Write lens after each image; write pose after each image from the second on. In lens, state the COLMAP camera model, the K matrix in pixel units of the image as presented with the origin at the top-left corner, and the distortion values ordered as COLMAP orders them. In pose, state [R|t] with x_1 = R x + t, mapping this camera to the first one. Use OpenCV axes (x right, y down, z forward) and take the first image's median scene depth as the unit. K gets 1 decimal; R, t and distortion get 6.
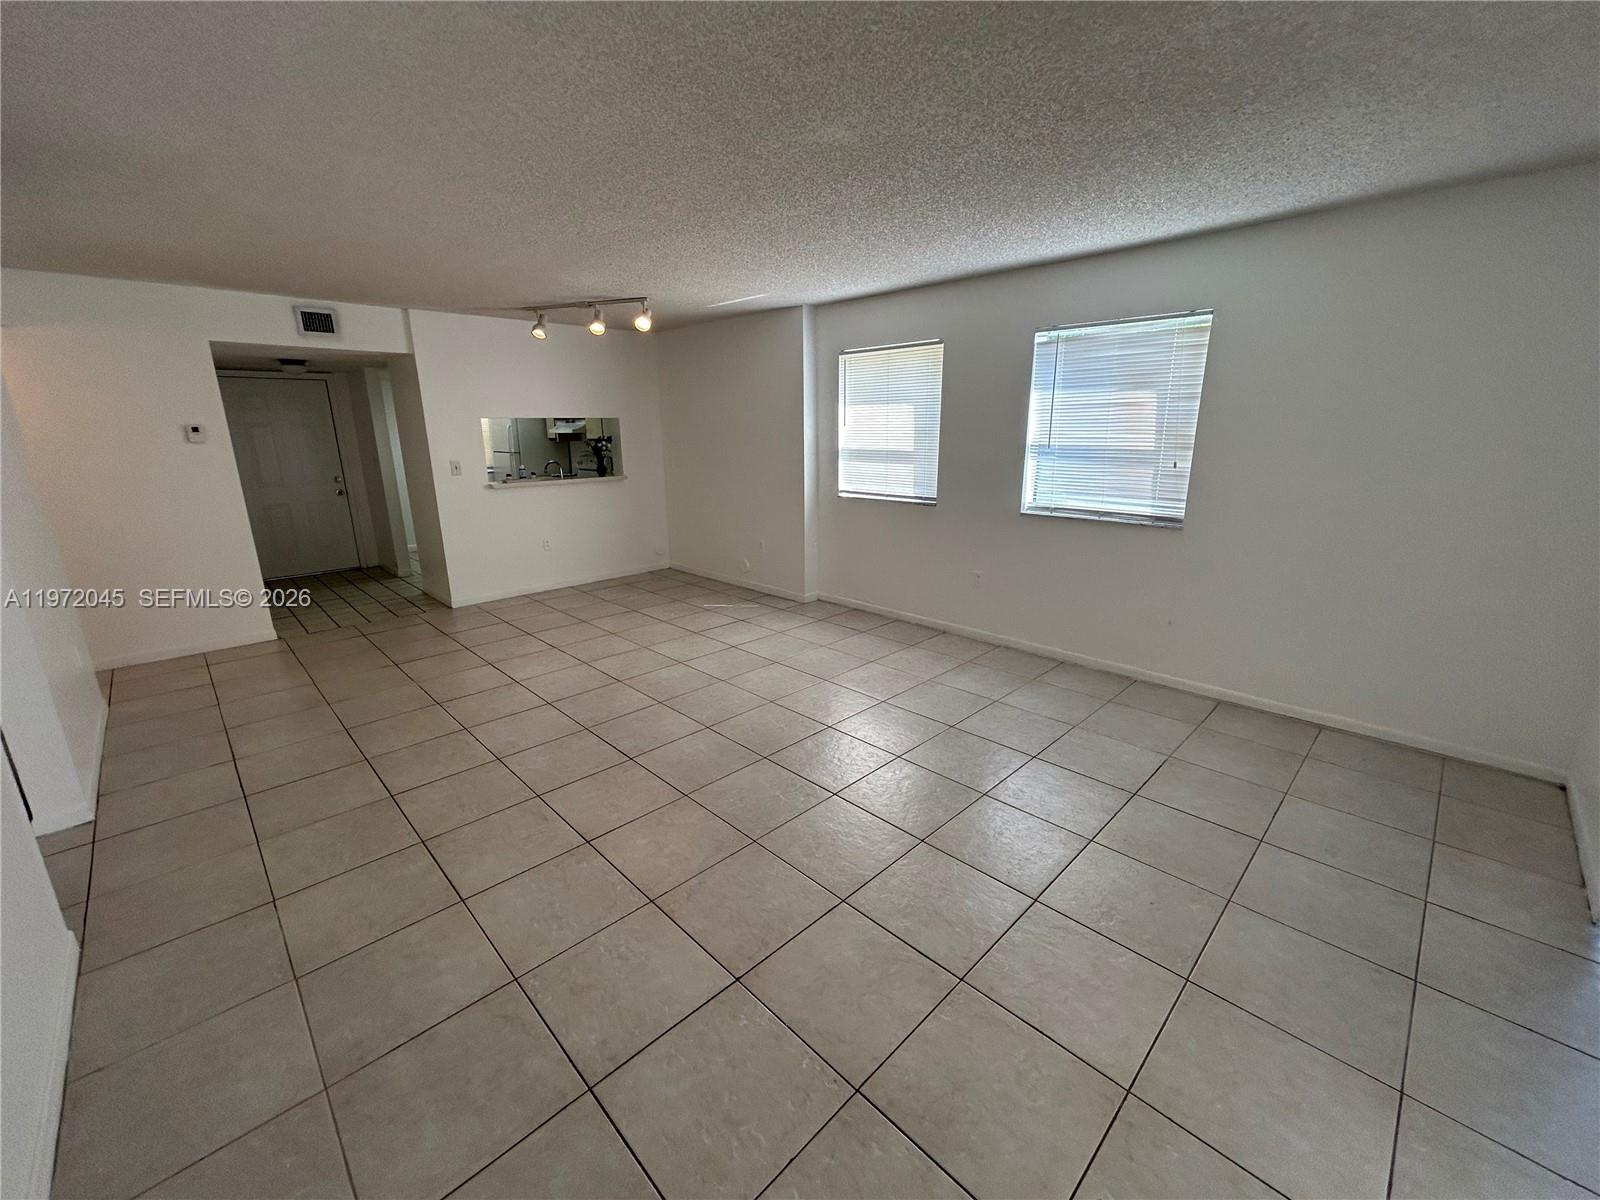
lens RADIAL K [[651.7, 0, 798.7], [0, 651.7, 598.4], [0, 0, 1]] dist [0.003137, -0.000416]
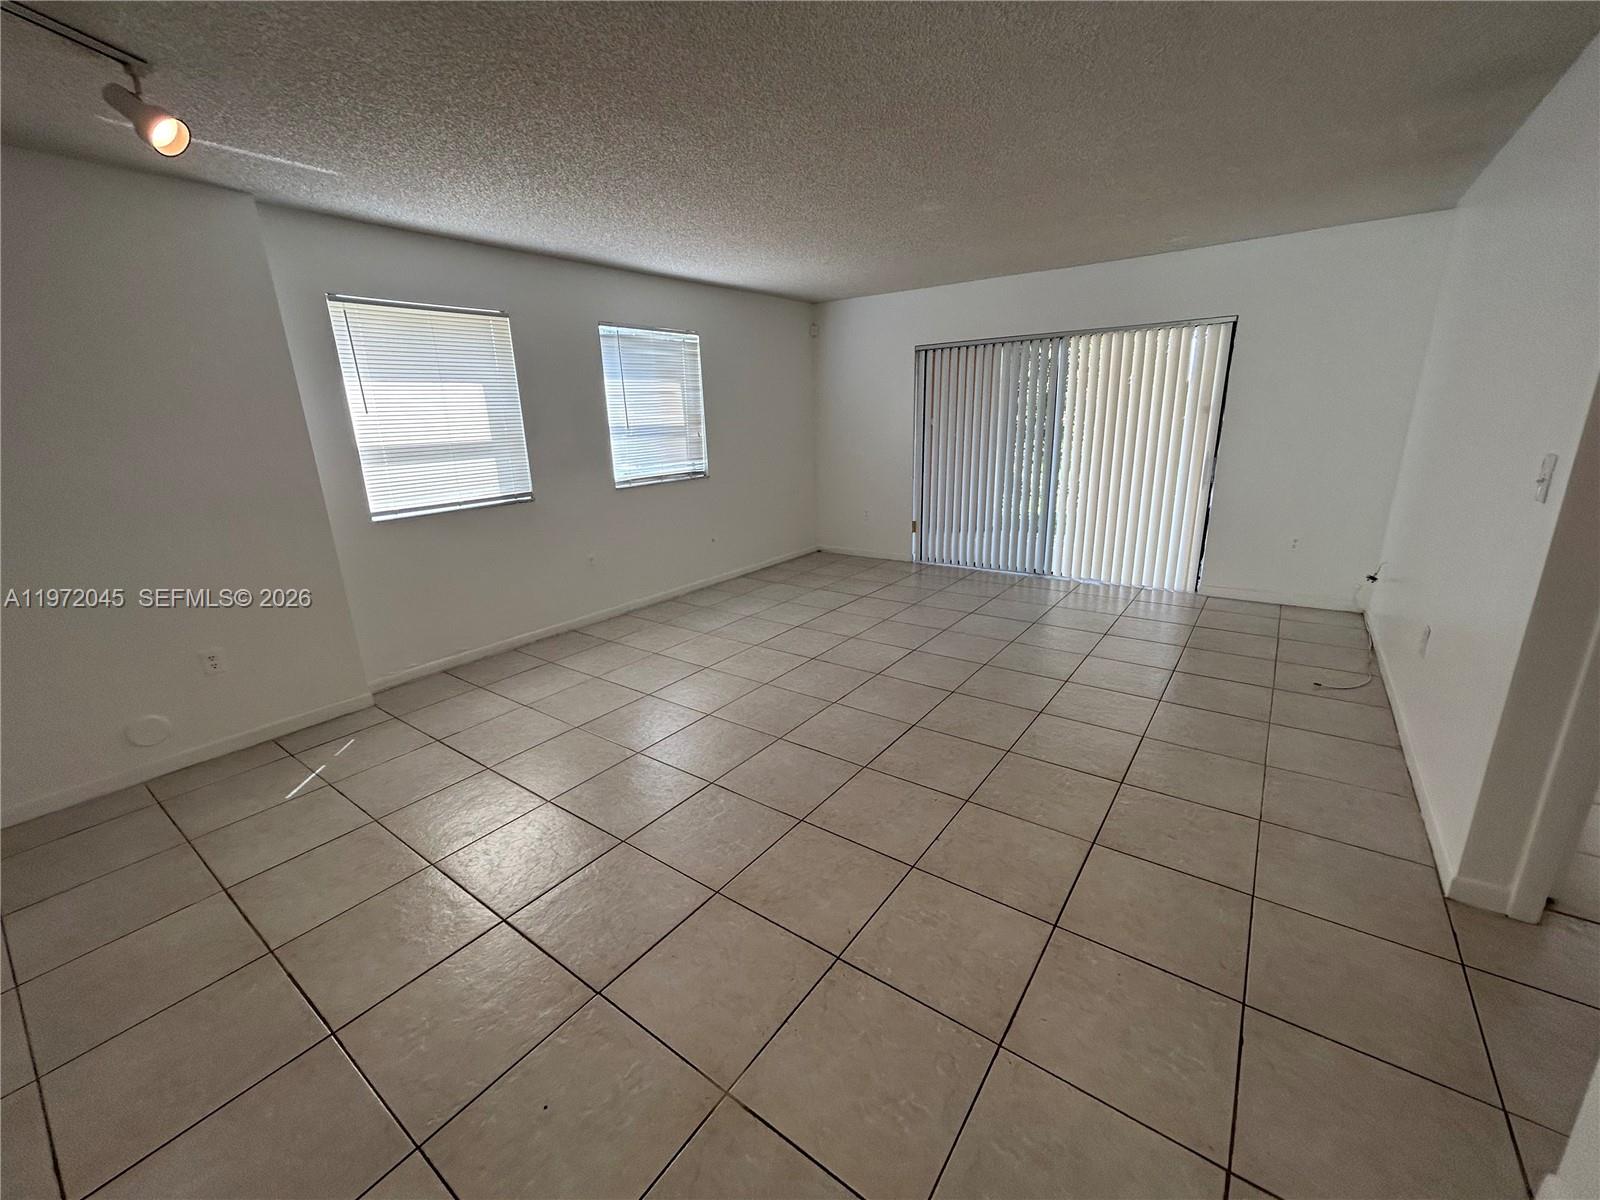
lens RADIAL K [[651.7, 0, 802.0], [0, 651.7, 593.6], [0, 0, 1]] dist [0.003137, -0.000416]
pose [[-0.166171, -0.251608, 0.953457, -0.763618], [0.285481, 0.913219, 0.290744, -0.188063], [-0.943869, 0.320507, -0.079921, 0.799135]]
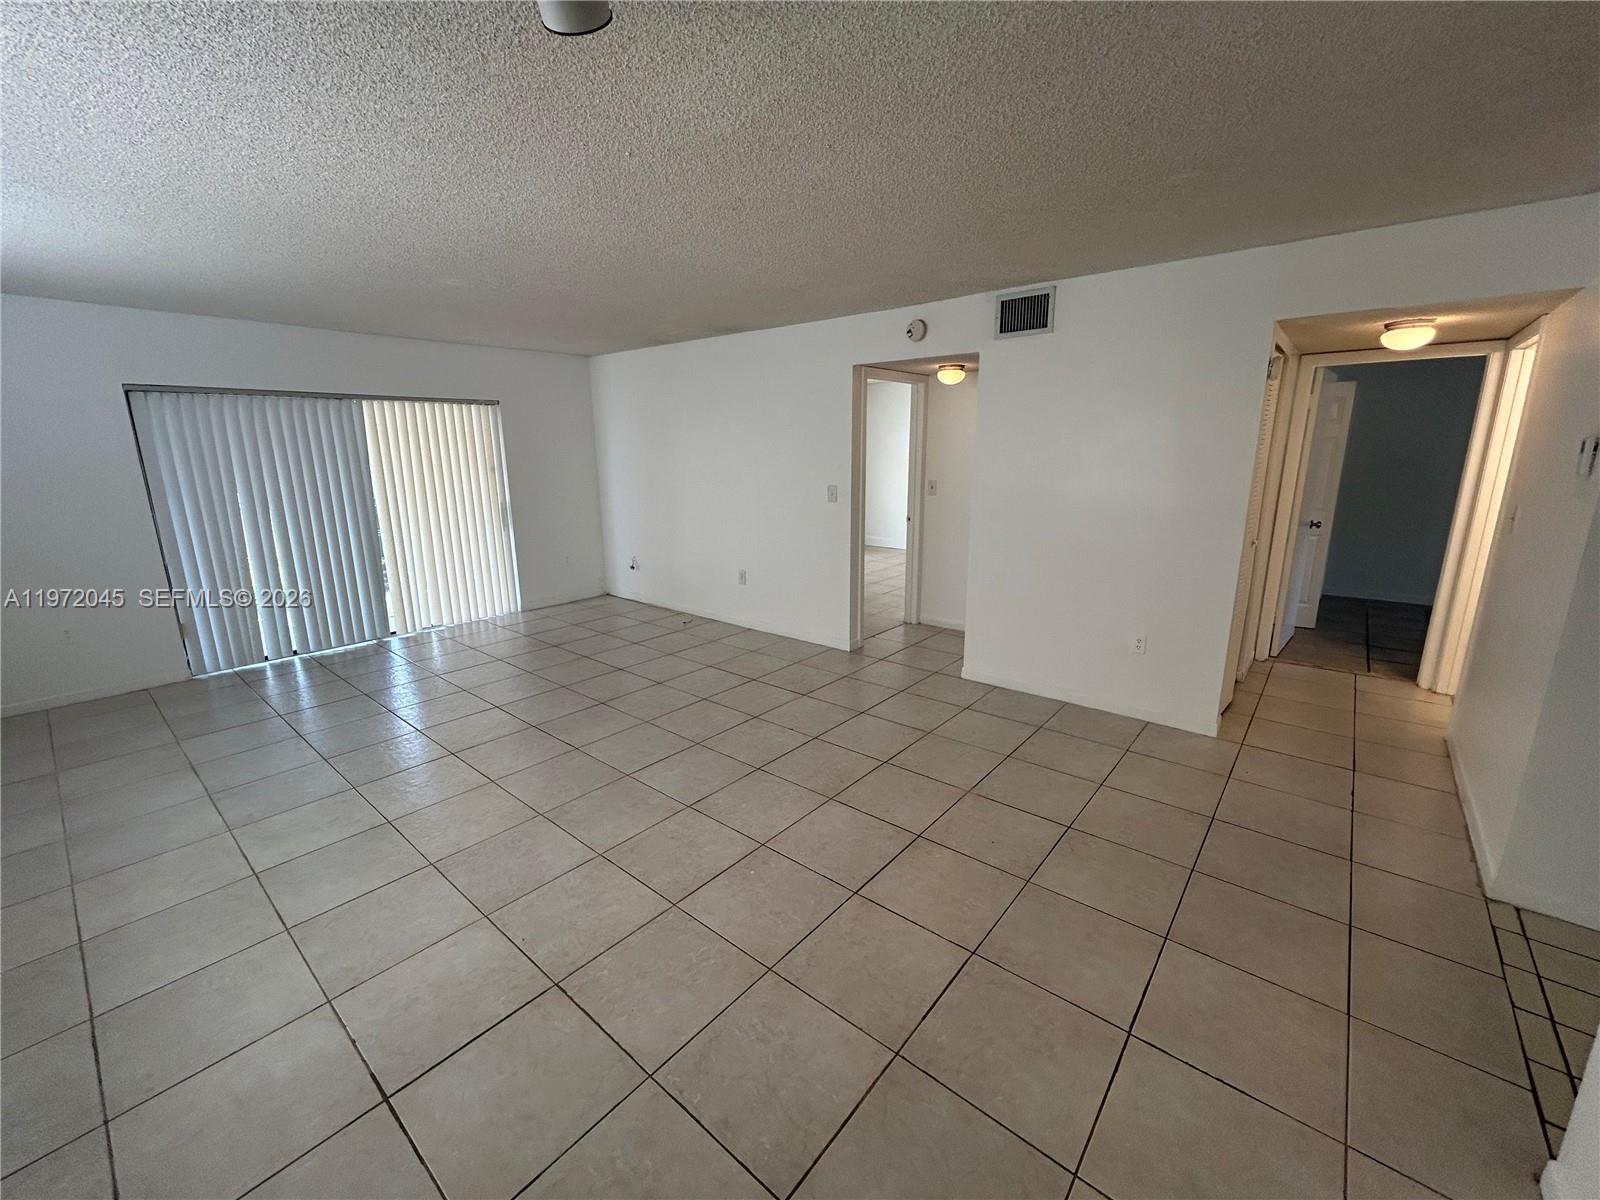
lens RADIAL K [[651.7, 0, 792.9], [0, 651.7, 596.9], [0, 0, 1]] dist [0.003137, -0.000416]
pose [[-0.995390, 0.037698, -0.088186, -0.290919], [-0.007698, 0.885134, 0.465273, -0.361514], [0.095597, 0.463807, -0.880764, 1.353048]]
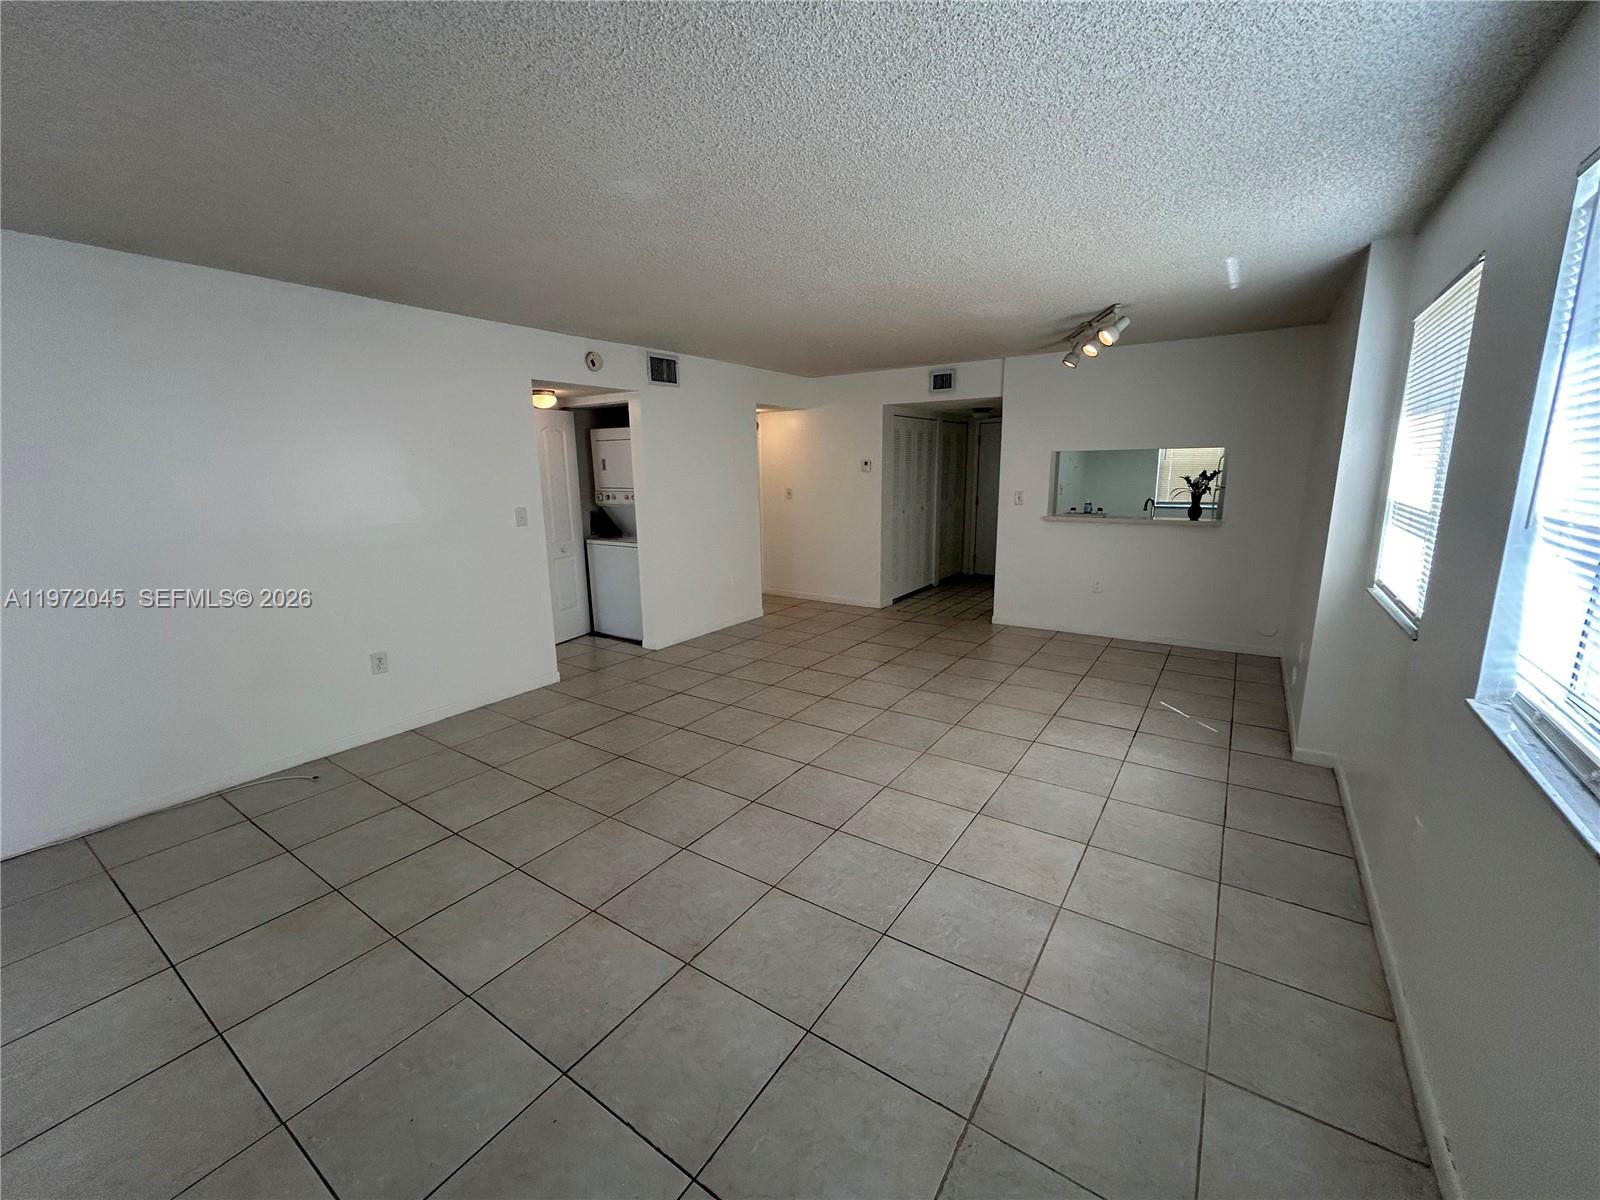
lens RADIAL K [[651.7, 0, 798.7], [0, 651.7, 600.6], [0, 0, 1]] dist [0.003137, -0.000416]
pose [[0.199382, 0.206668, -0.957880, 0.564883], [-0.240023, 0.958030, 0.156740, -0.144618], [0.950071, 0.198663, 0.240619, 0.521608]]
